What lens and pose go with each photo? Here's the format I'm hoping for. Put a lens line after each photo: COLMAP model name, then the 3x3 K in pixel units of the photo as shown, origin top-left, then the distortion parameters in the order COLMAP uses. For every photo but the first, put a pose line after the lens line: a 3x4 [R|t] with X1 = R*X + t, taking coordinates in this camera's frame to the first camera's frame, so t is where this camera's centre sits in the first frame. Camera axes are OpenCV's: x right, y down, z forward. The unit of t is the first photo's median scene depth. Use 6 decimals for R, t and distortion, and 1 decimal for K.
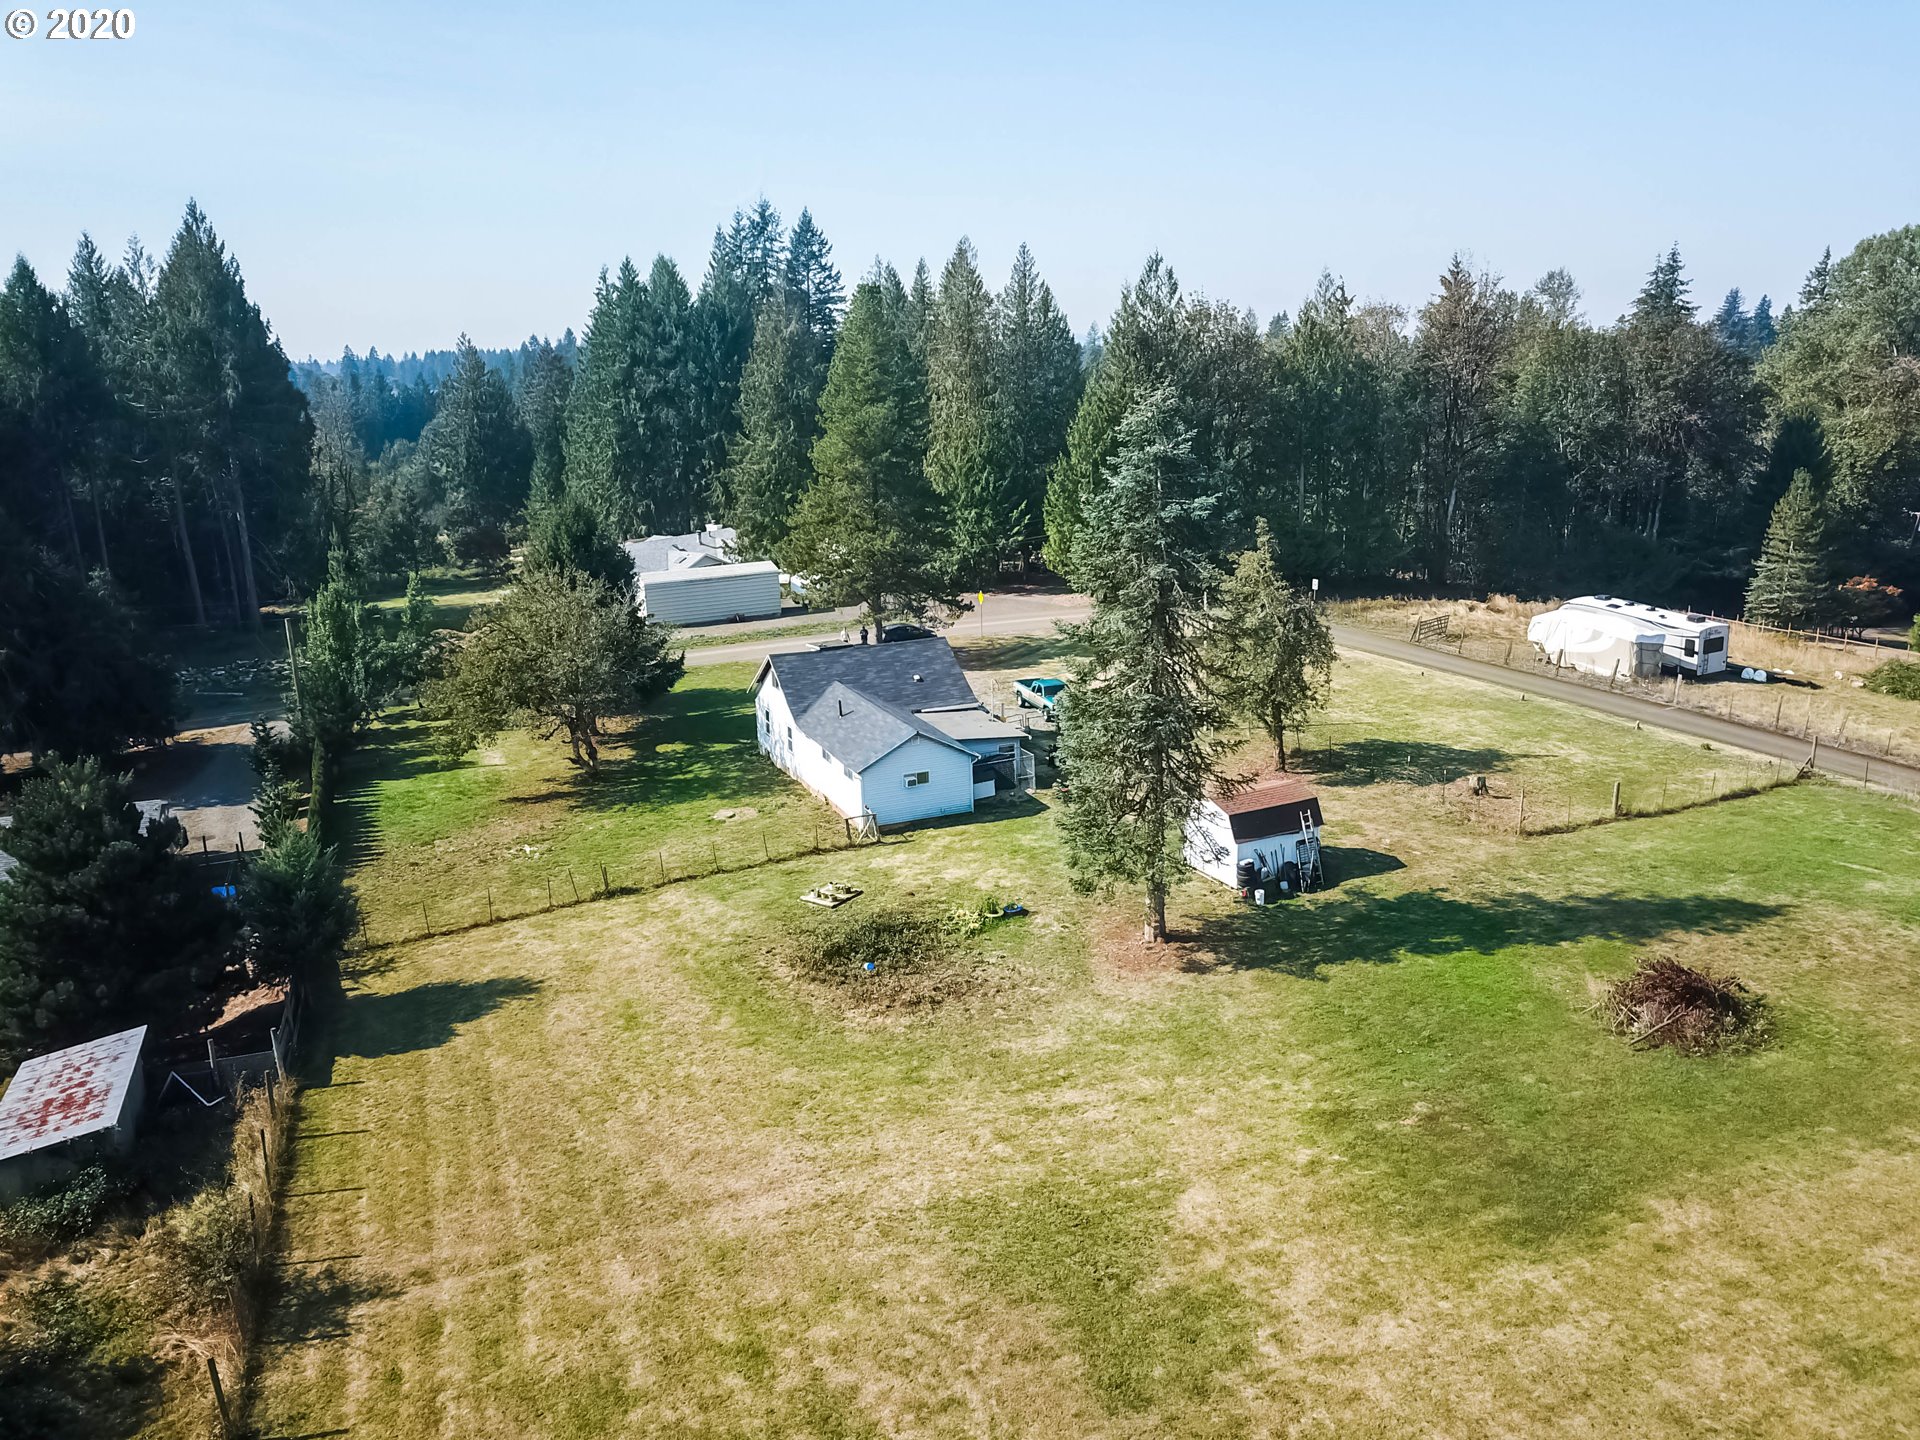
lens RADIAL K [[1466.3, 0, 967.8], [0, 1466.3, 721.9], [0, 0, 1]] dist [0.035782, -0.005607]
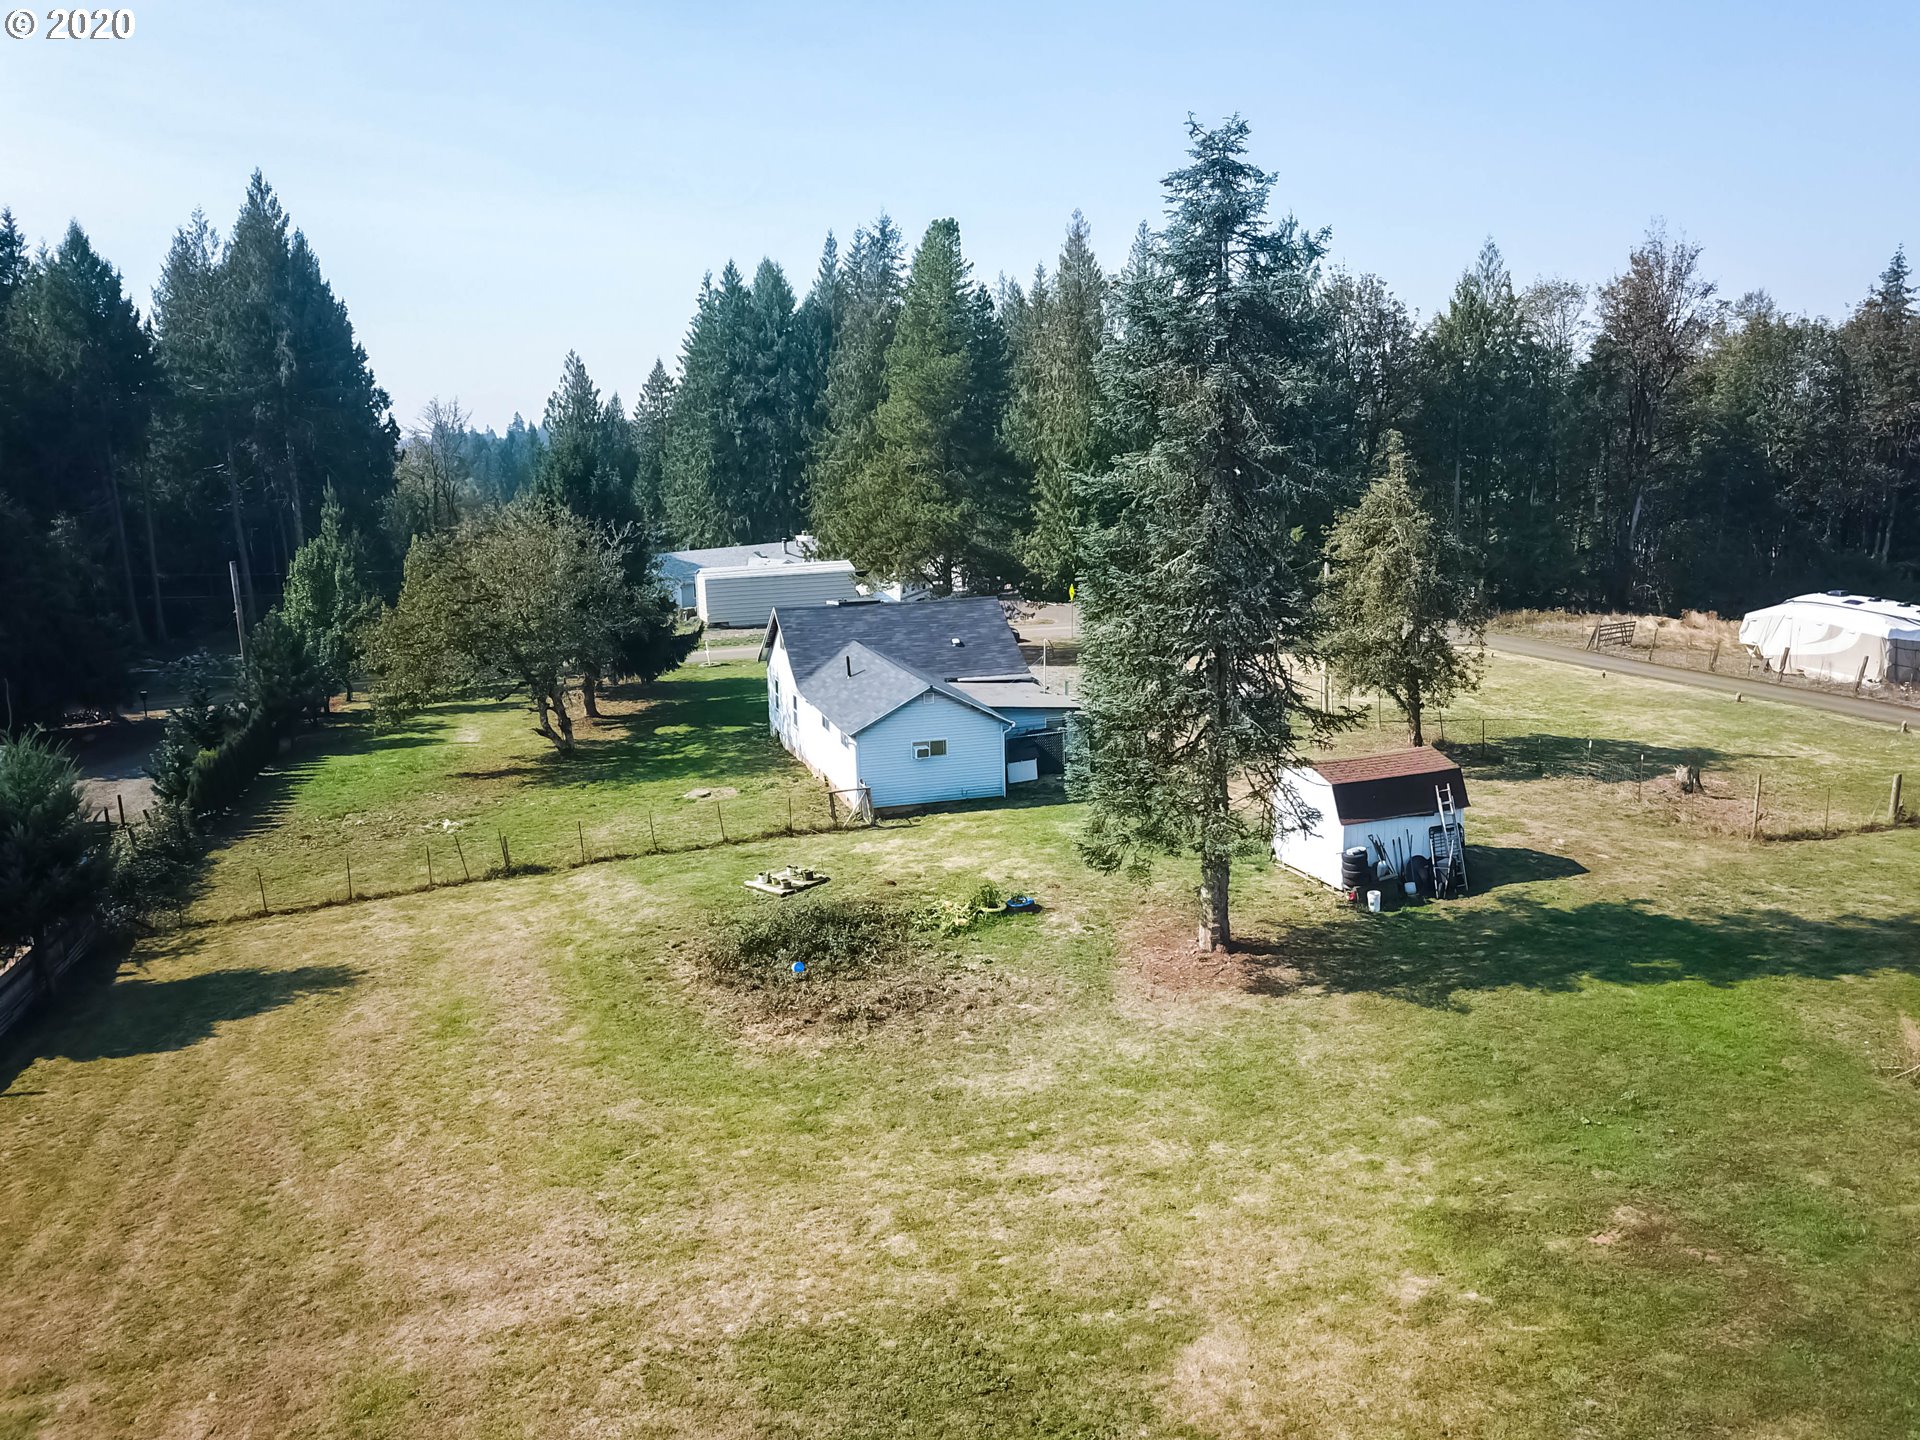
lens RADIAL K [[1466.3, 0, 973.3], [0, 1466.3, 718.9], [0, 0, 1]] dist [0.035782, -0.005607]
pose [[0.994907, 0.026364, -0.097292, 0.073302], [-0.031659, 0.998078, -0.053278, 0.074691], [0.095701, 0.056087, 0.993829, 0.272726]]
